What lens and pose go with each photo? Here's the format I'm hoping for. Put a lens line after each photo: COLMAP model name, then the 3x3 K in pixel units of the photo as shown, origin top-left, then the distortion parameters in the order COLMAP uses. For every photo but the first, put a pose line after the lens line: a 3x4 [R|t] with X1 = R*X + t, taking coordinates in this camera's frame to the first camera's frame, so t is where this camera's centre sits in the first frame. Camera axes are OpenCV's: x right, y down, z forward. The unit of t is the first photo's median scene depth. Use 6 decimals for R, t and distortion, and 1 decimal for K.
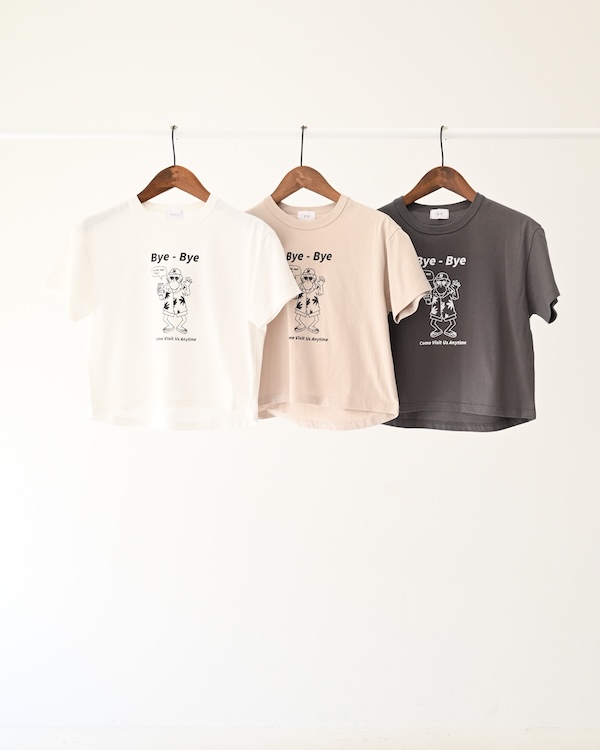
lens RADIAL K [[857.7, 0, 298.5], [0, 857.7, 371.8], [0, 0, 1]] dist [0.023558, 0.000000]
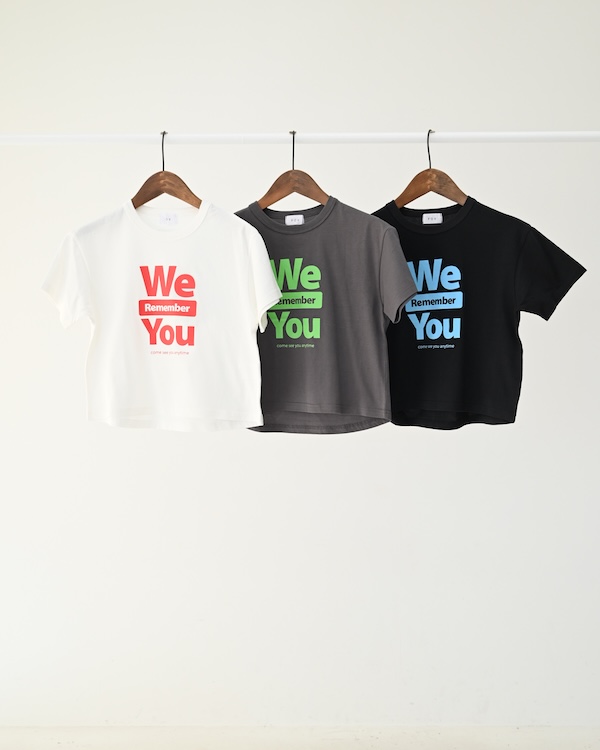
lens RADIAL K [[849.8, 0, 357.4], [0, 849.8, 369.2], [0, 0, 1]] dist [0.004477, 0.000000]
pose [[0.999964, -0.007406, -0.004254, 0.241525], [0.007382, 0.999958, -0.005459, -0.000942], [0.004294, 0.005428, 0.999976, 0.005778]]
